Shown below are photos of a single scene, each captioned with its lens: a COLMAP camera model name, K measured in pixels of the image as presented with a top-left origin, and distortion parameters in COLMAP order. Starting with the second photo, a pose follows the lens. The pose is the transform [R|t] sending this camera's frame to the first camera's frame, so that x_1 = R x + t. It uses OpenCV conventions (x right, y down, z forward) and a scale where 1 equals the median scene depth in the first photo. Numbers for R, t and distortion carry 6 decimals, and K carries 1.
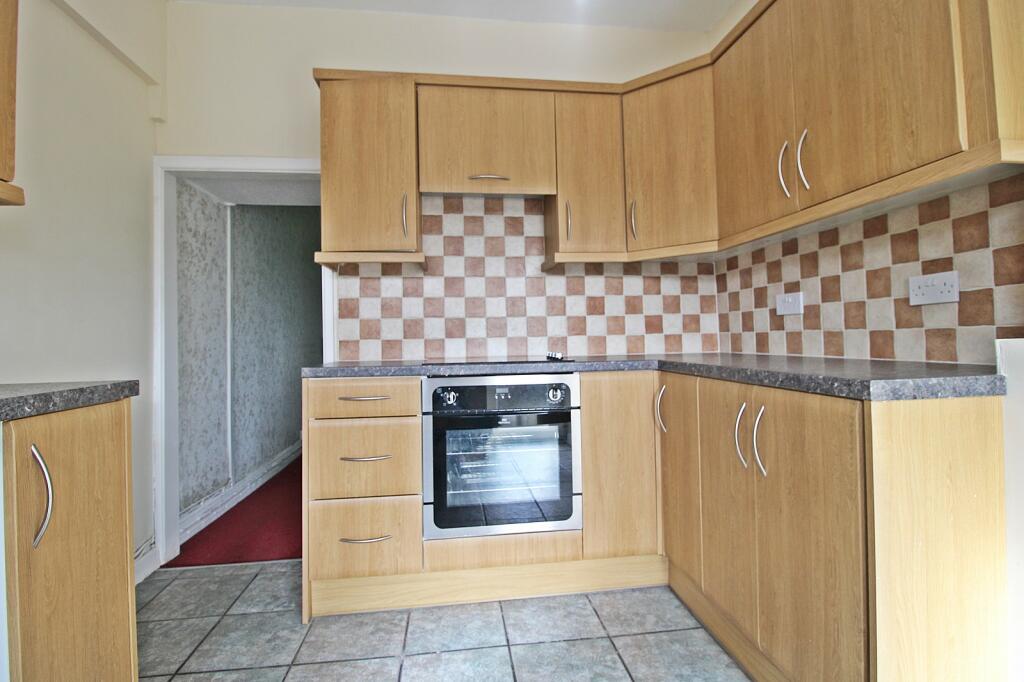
lens RADIAL K [[488.2, 0, 512.9], [0, 488.2, 329.6], [0, 0, 1]] dist [0.001610, -0.016612]
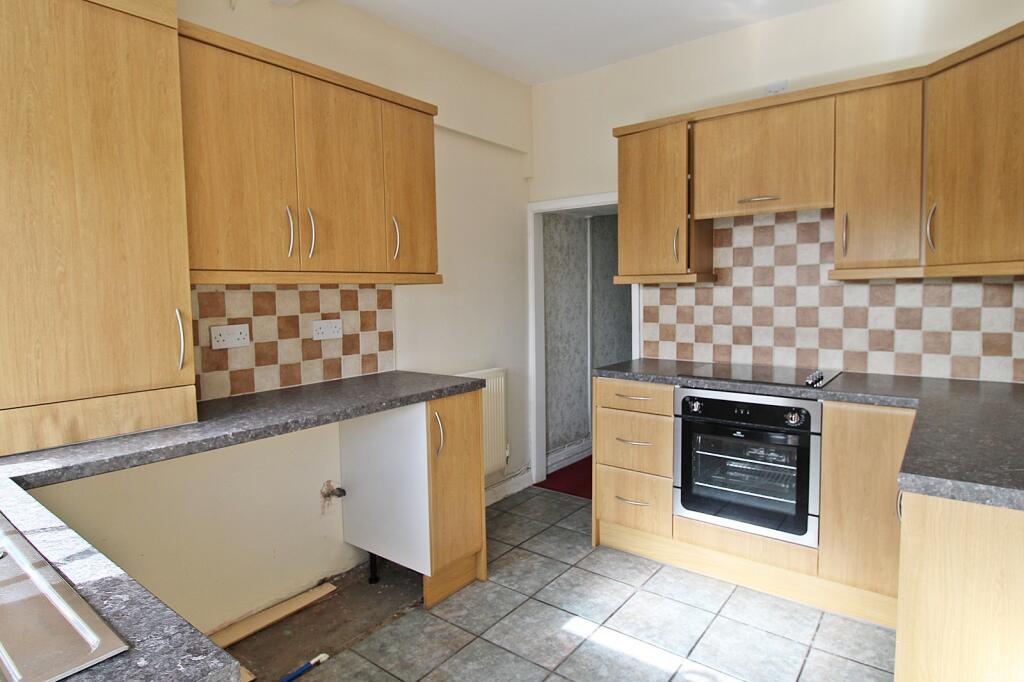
lens RADIAL K [[562.6, 0, 516.4], [0, 562.6, 327.1], [0, 0, 1]] dist [-0.018490, -0.000670]
pose [[0.706195, 0.056114, -0.705791, 0.436227], [0.013661, 0.995589, 0.092824, -0.156245], [0.707886, -0.075194, 0.702313, -0.217383]]
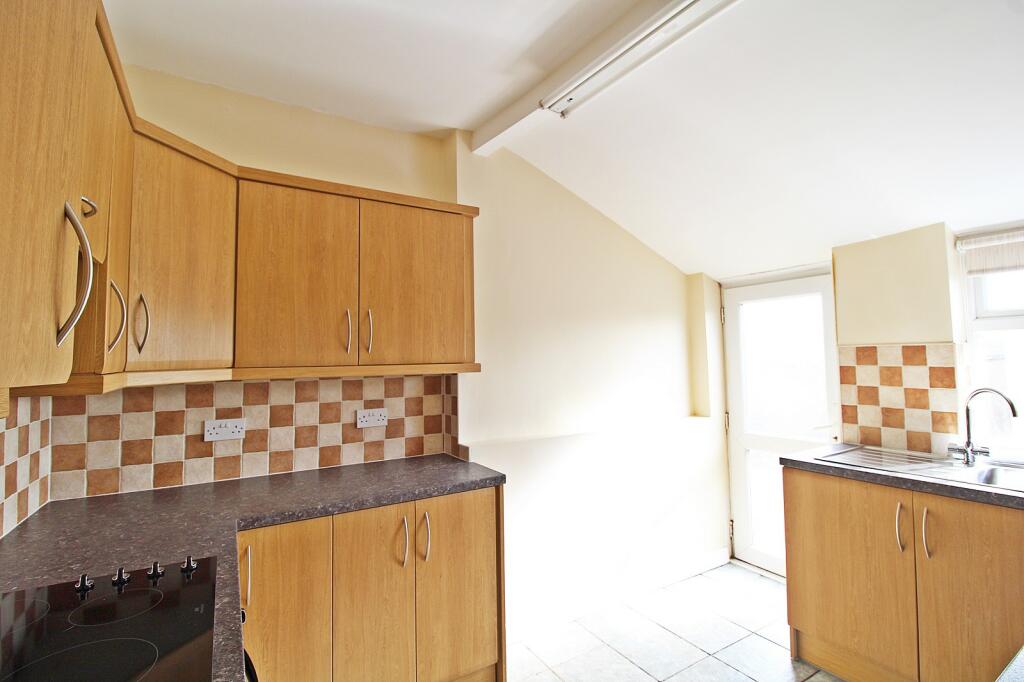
lens RADIAL K [[488.2, 0, 512.9], [0, 488.2, 329.6], [0, 0, 1]] dist [0.001610, -0.016612]
pose [[-0.418327, 0.073560, 0.905313, -0.577526], [0.008090, 0.996977, -0.077270, -0.165179], [-0.908260, -0.025000, -0.417658, 0.827039]]
